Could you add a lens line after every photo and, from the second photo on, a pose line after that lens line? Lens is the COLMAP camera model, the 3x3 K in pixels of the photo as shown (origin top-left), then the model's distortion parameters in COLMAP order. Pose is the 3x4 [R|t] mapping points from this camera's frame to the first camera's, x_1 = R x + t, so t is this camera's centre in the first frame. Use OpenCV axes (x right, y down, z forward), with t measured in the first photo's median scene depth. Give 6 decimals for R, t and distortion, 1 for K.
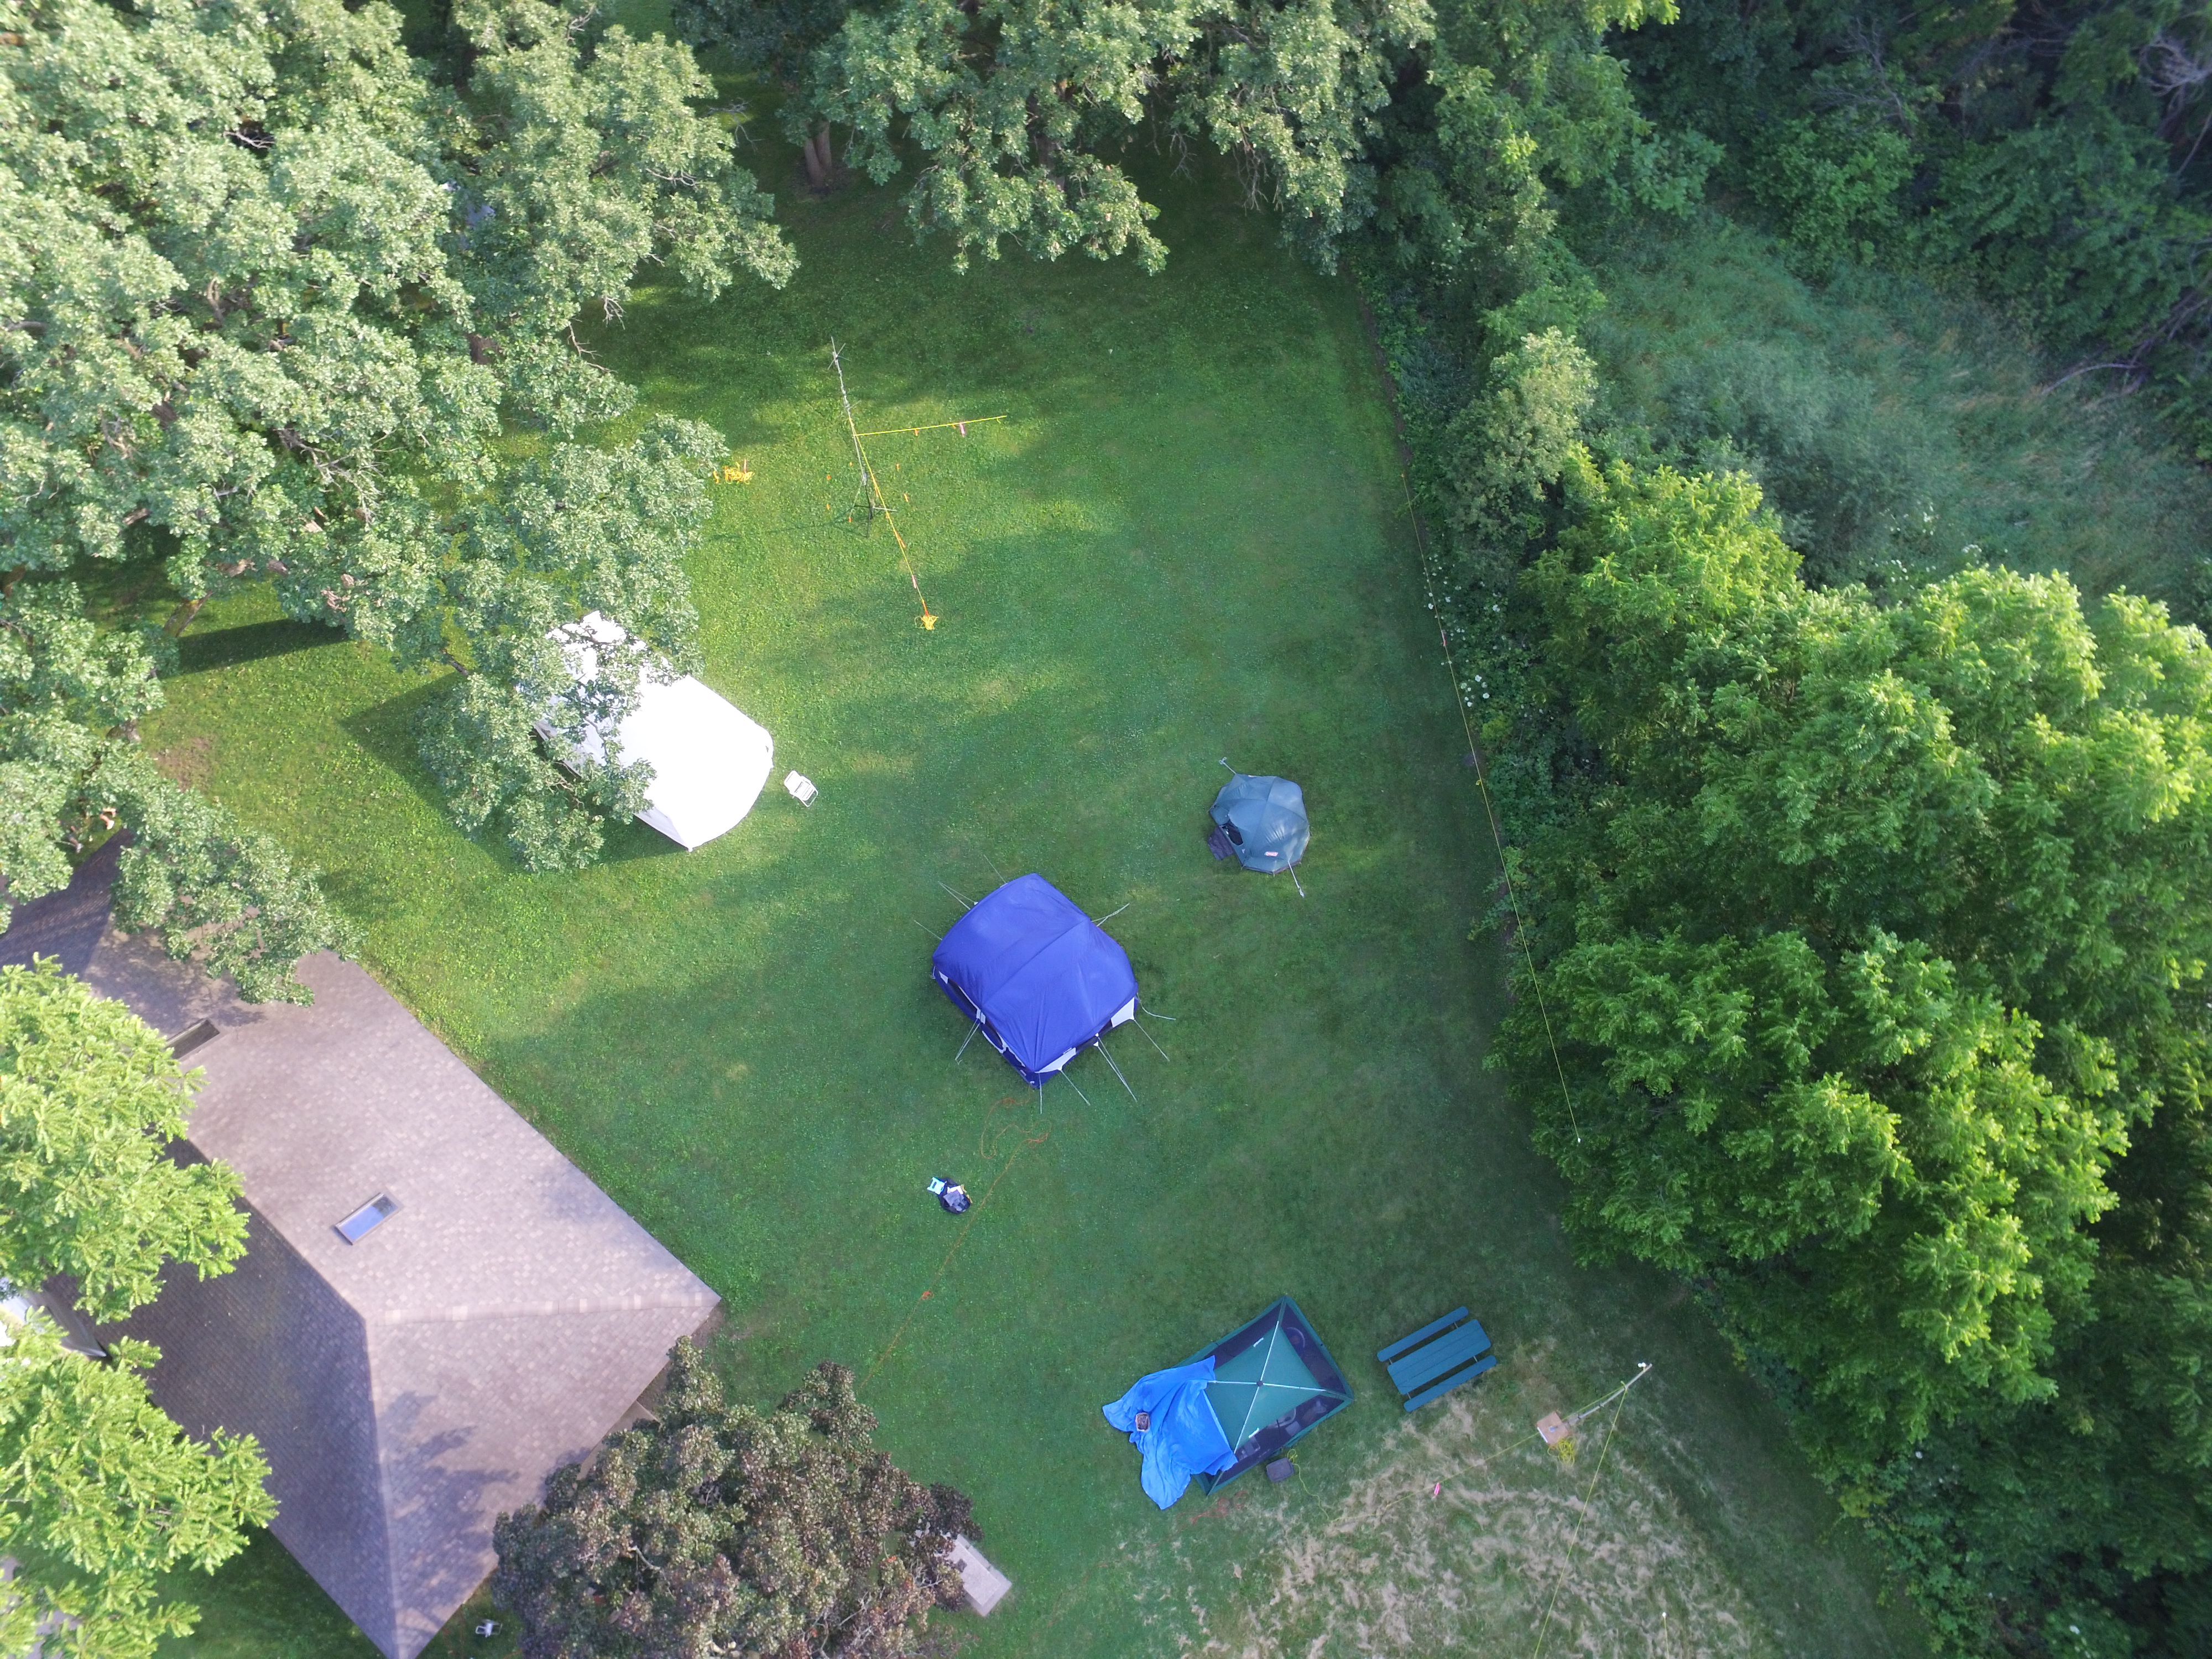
lens RADIAL K [[1493.6, 0, 1077.1], [0, 1493.6, 835.8], [0, 0, 1]] dist [-0.124105, 0.088454]
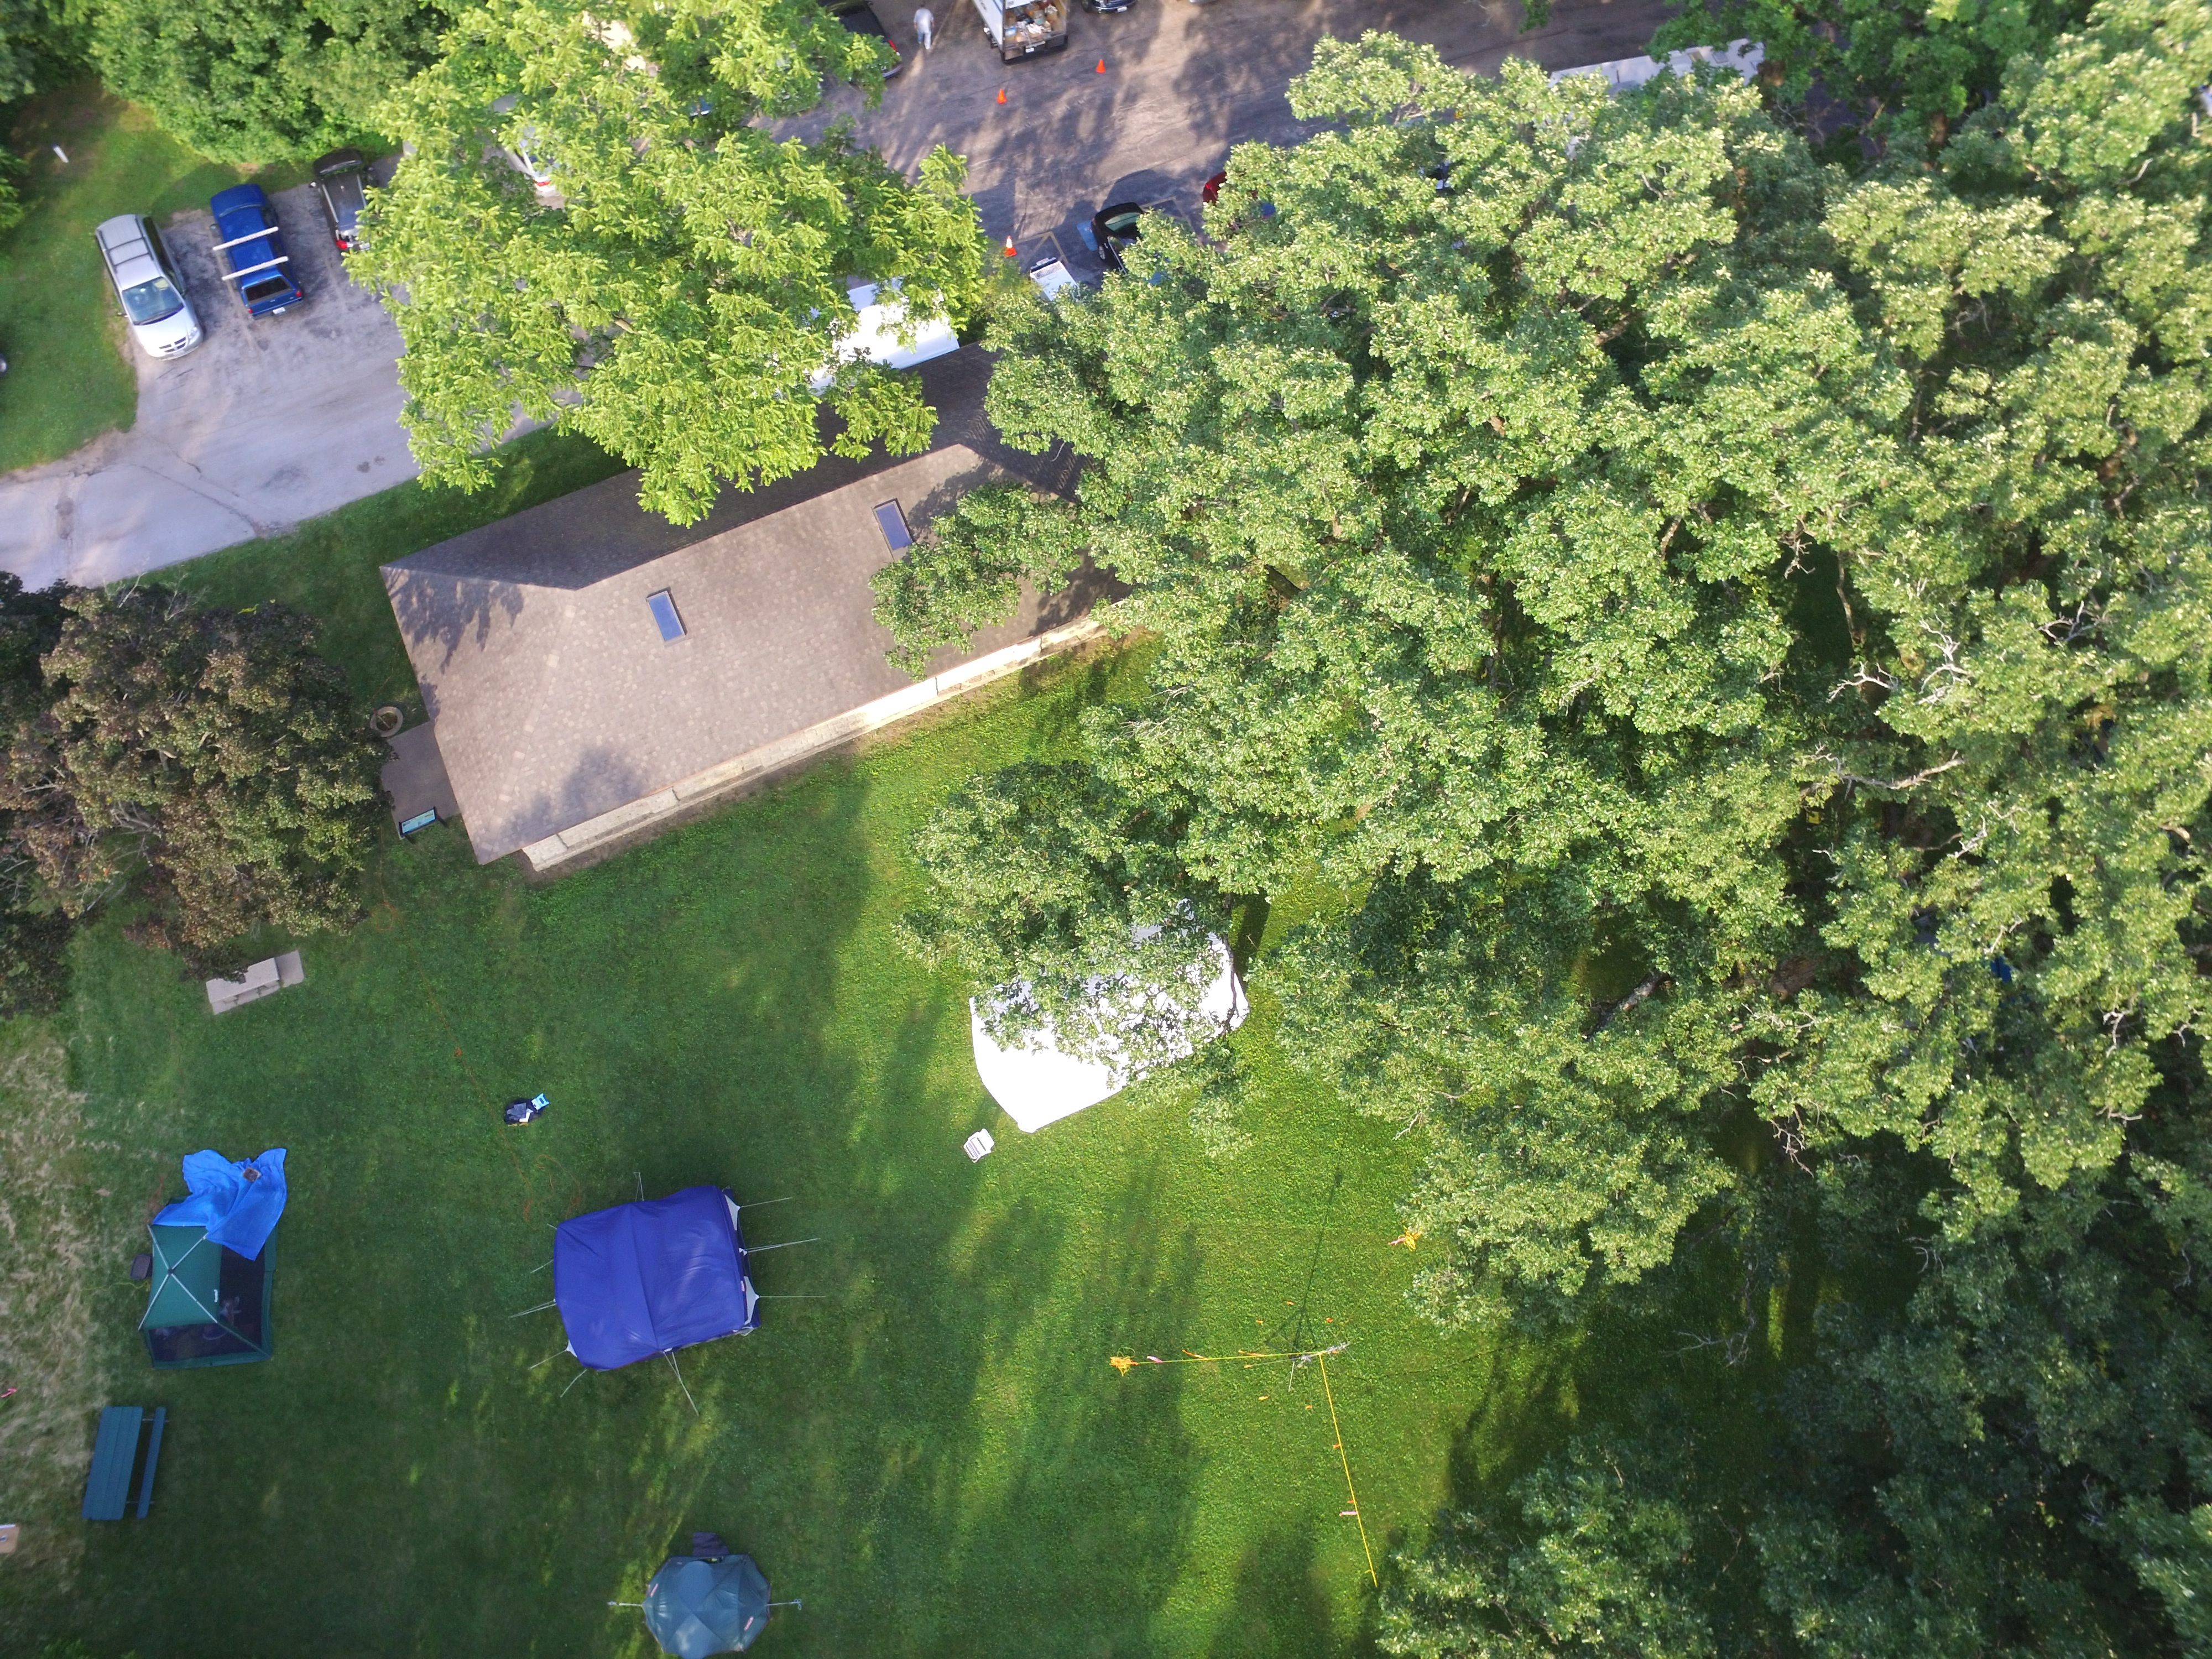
lens RADIAL K [[1493.6, 0, 1083.8], [0, 1493.6, 830.4], [0, 0, 1]] dist [-0.124105, 0.088454]
pose [[-0.433271, 0.840208, -0.326077, -0.084421], [-0.836231, -0.239831, 0.493153, -0.554156], [0.336147, 0.486344, 0.806520, 0.192824]]
